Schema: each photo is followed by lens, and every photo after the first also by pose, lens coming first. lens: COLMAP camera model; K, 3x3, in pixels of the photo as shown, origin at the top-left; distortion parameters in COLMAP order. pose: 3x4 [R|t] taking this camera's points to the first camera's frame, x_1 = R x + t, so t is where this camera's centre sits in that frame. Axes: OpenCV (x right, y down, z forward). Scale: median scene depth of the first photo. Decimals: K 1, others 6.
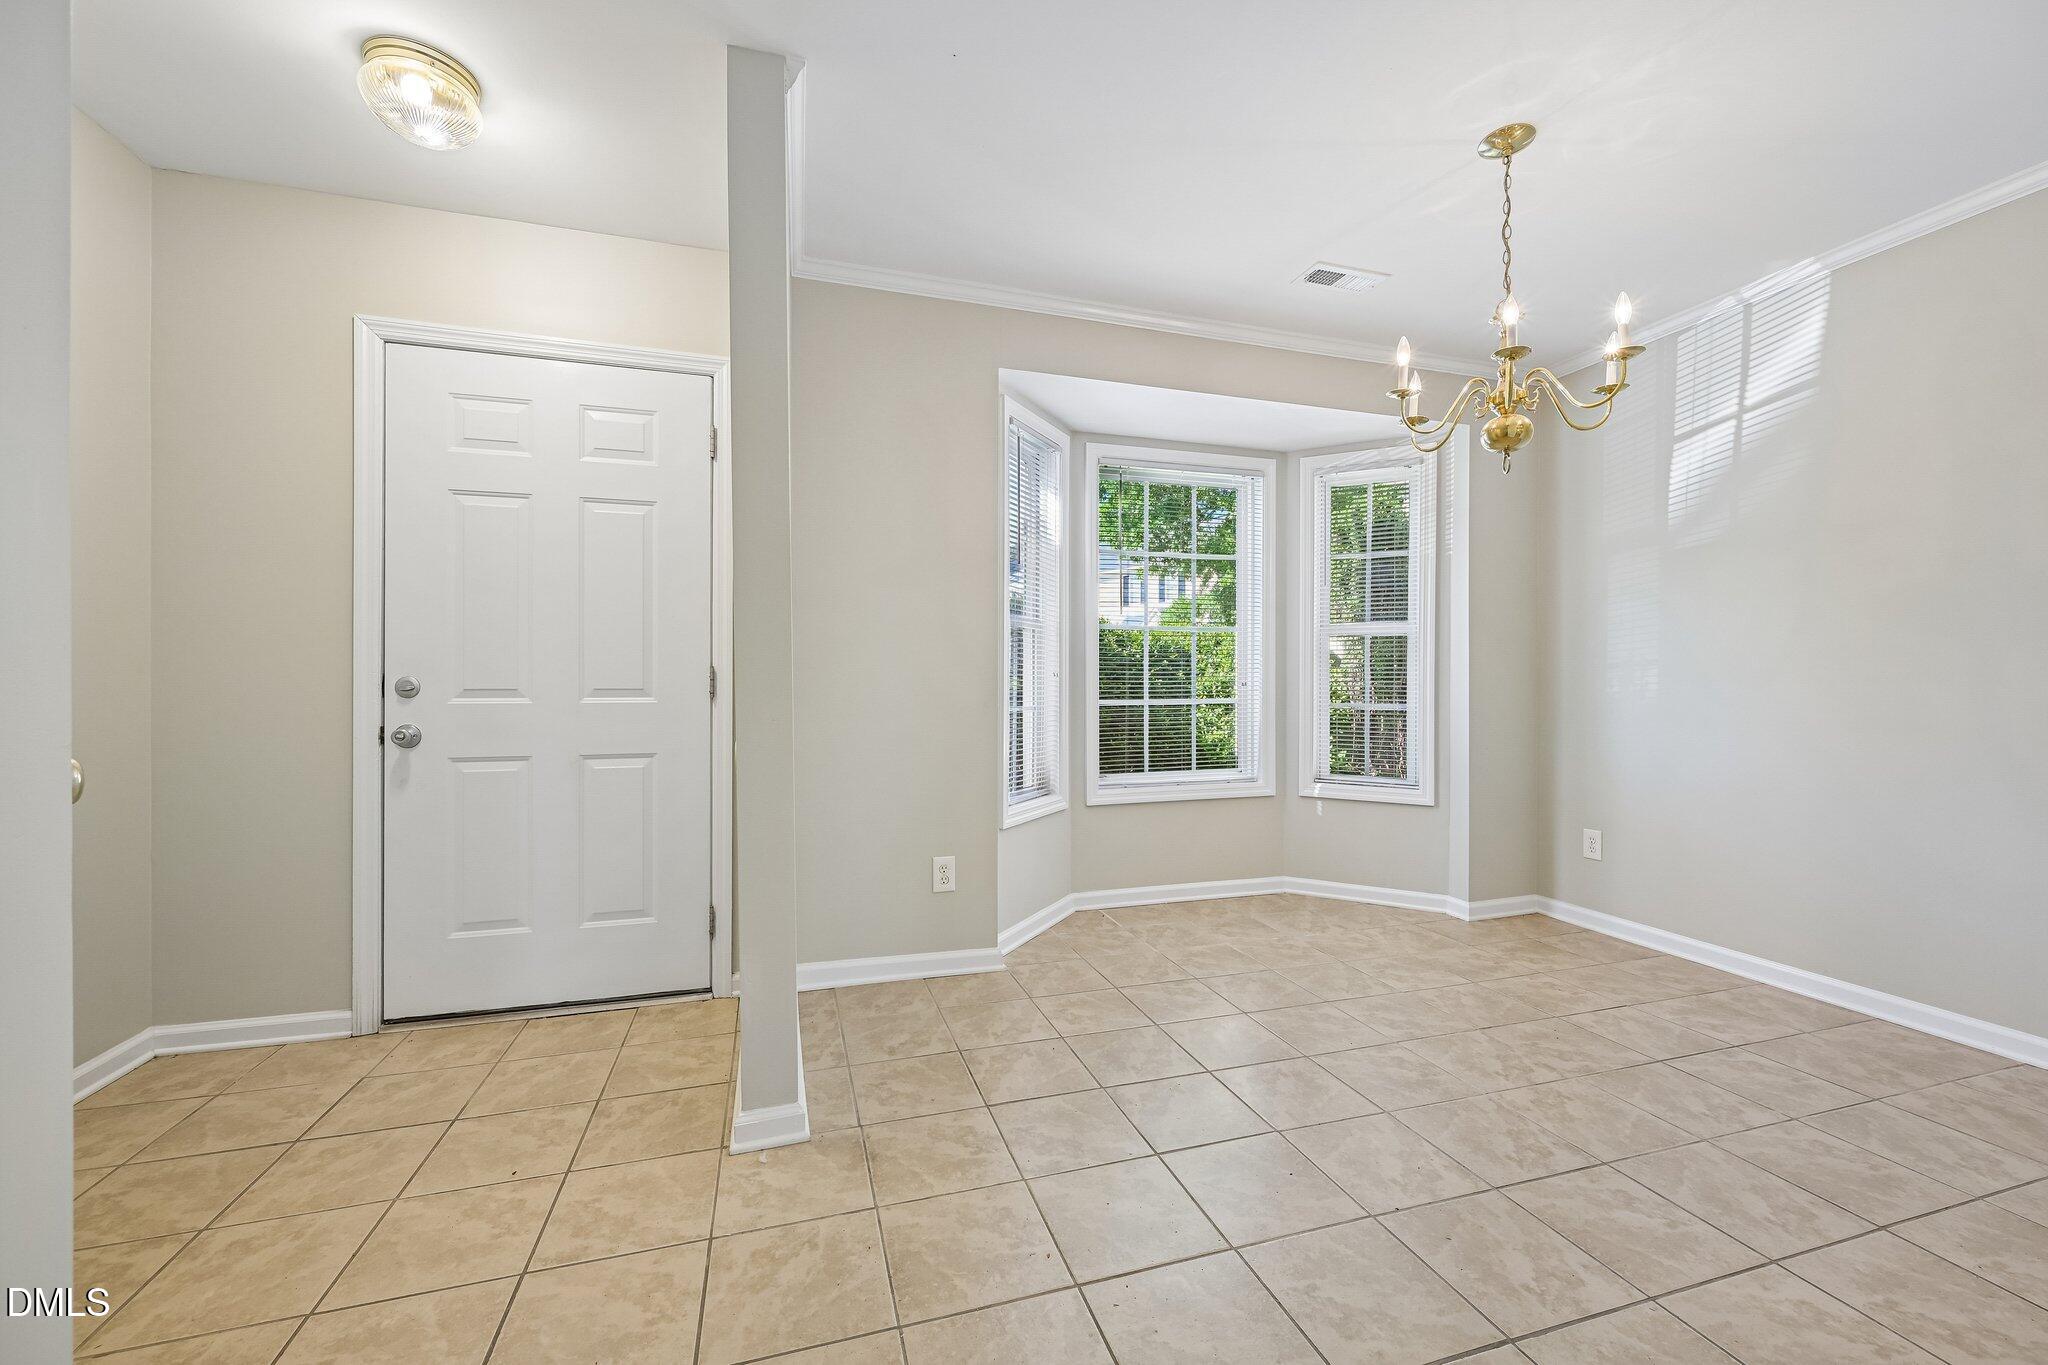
lens RADIAL K [[801.2, 0, 1021.4], [0, 801.2, 687.1], [0, 0, 1]] dist [-0.003465, -0.000025]
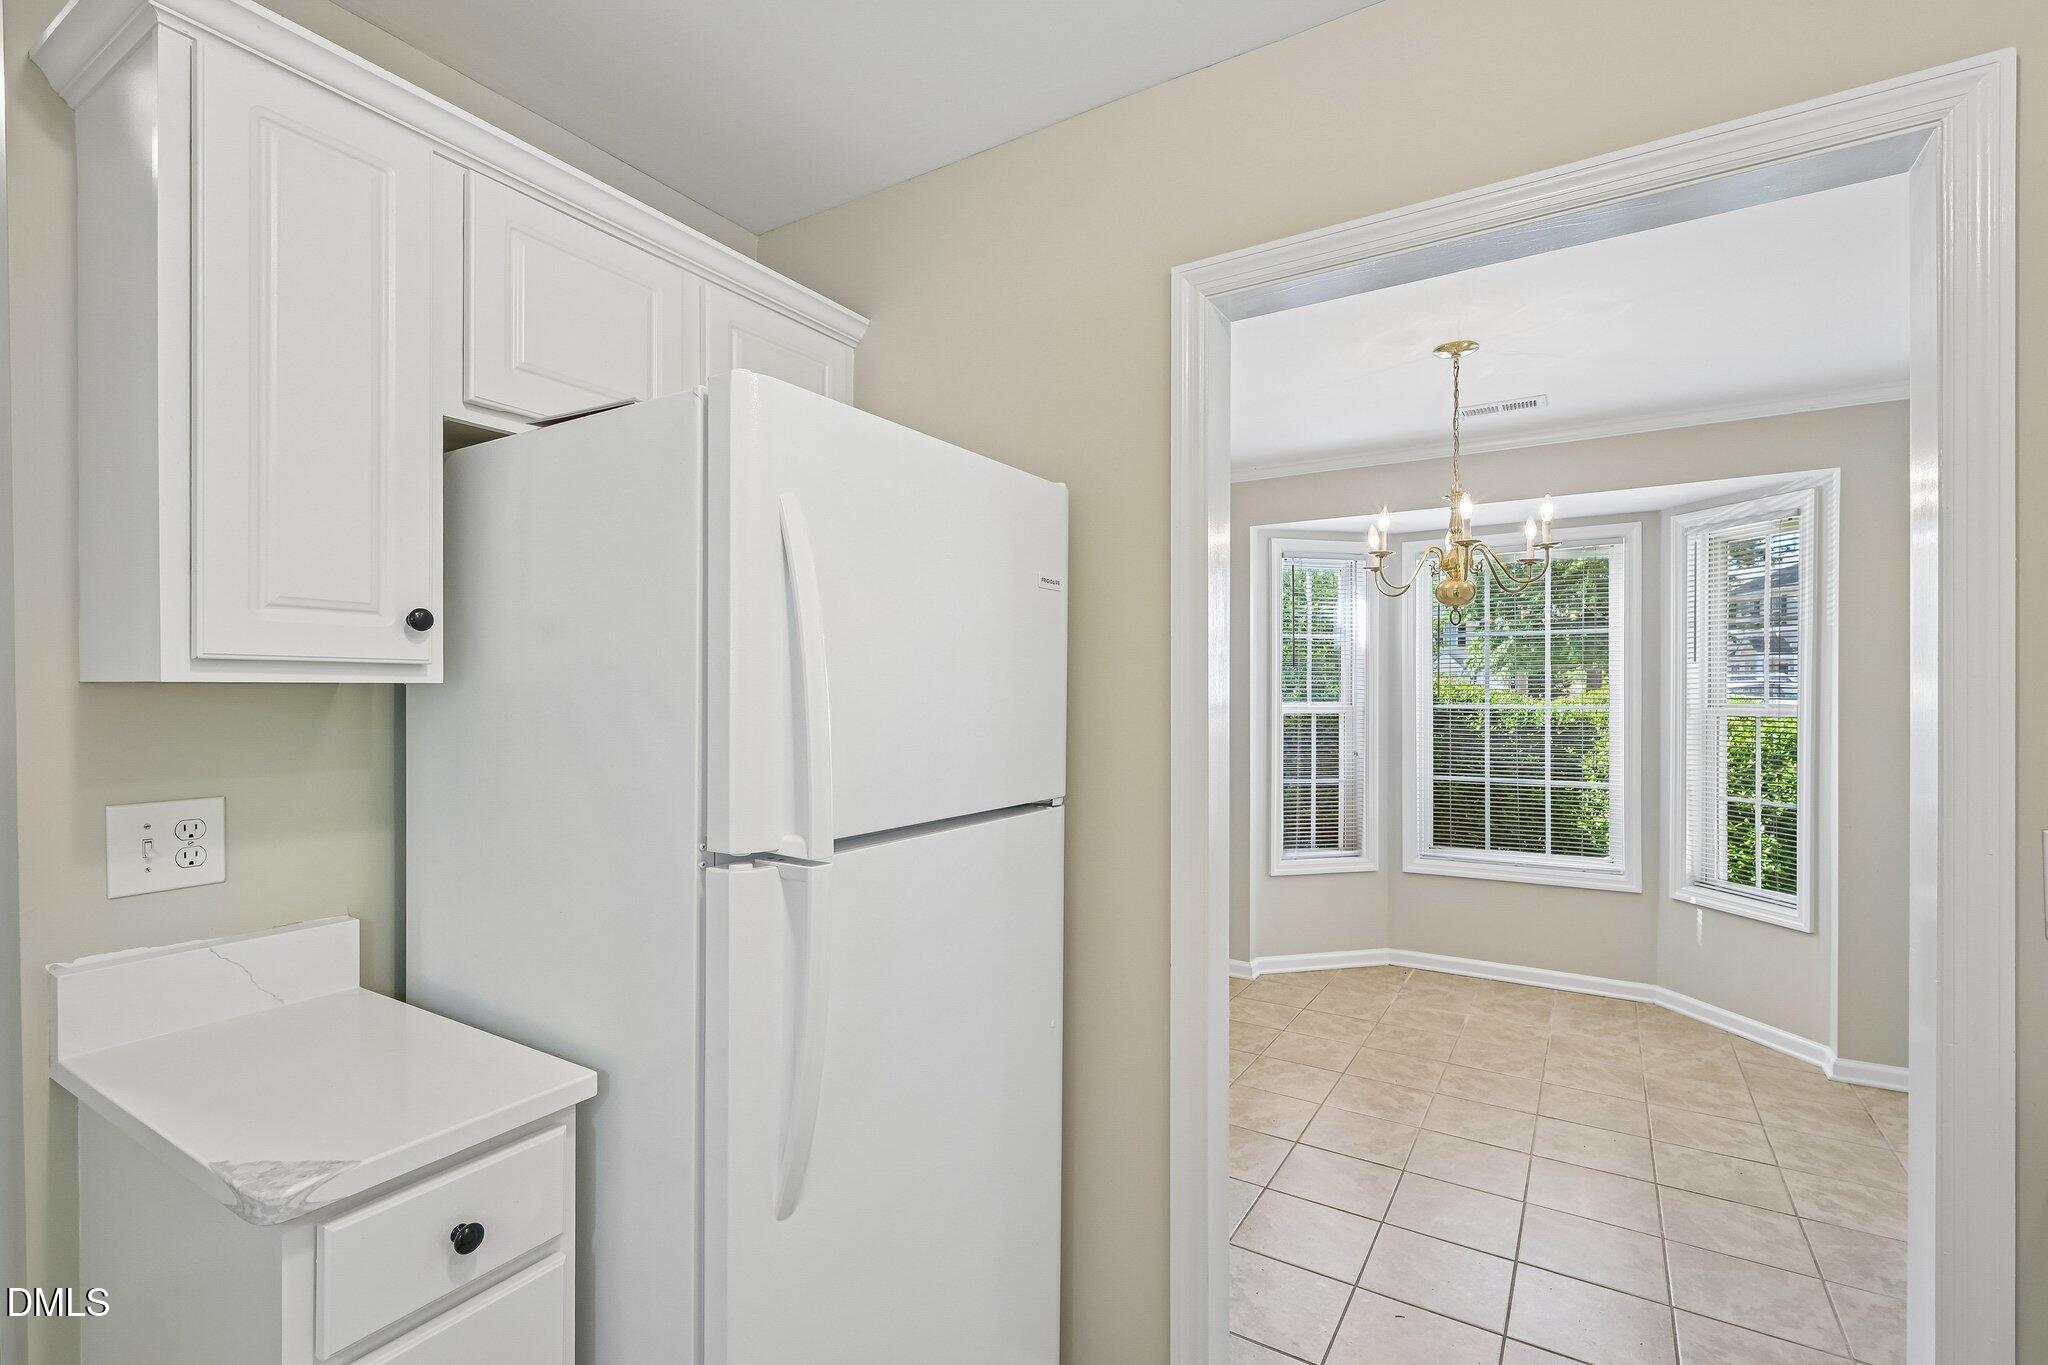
lens RADIAL K [[924.8, 0, 1017.1], [0, 924.8, 709.3], [0, 0, 1]] dist [0.001802, -0.000216]
pose [[0.651963, 0.010847, -0.758174, 0.800565], [-0.003693, 0.999931, 0.011130, -0.100421], [0.758242, -0.004456, 0.651958, -0.263591]]
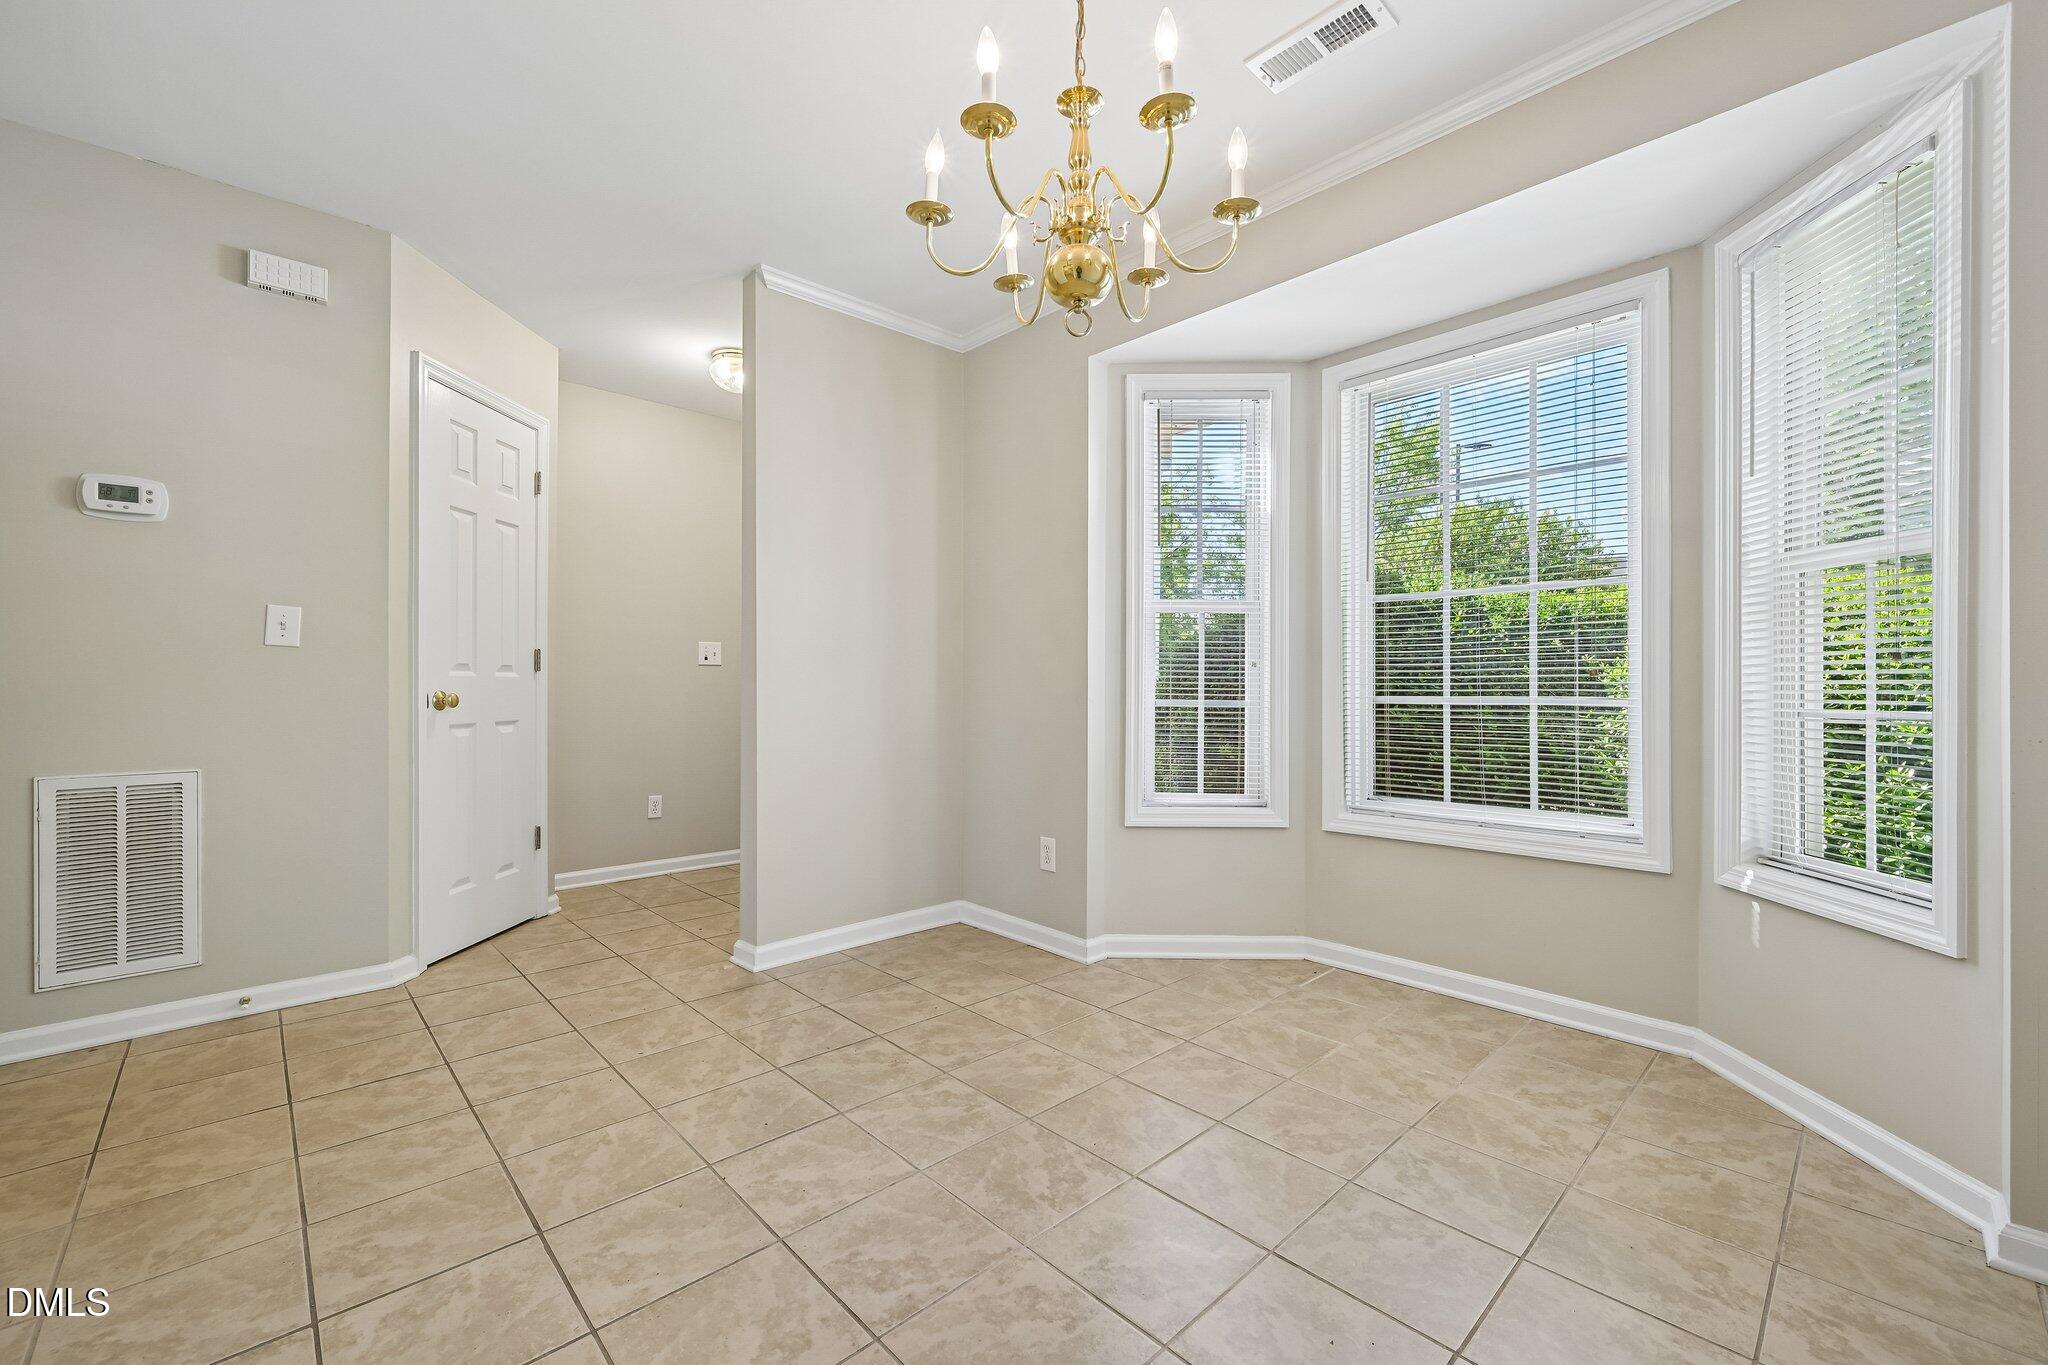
lens RADIAL K [[833.3, 0, 1021.2], [0, 833.3, 692.0], [0, 0, 1]] dist [-0.002124, 0.000297]
pose [[0.444356, 0.005499, -0.895833, 0.780373], [-0.009327, 0.999955, 0.001512, 0.016600], [0.895802, 0.007683, 0.444388, 0.427841]]
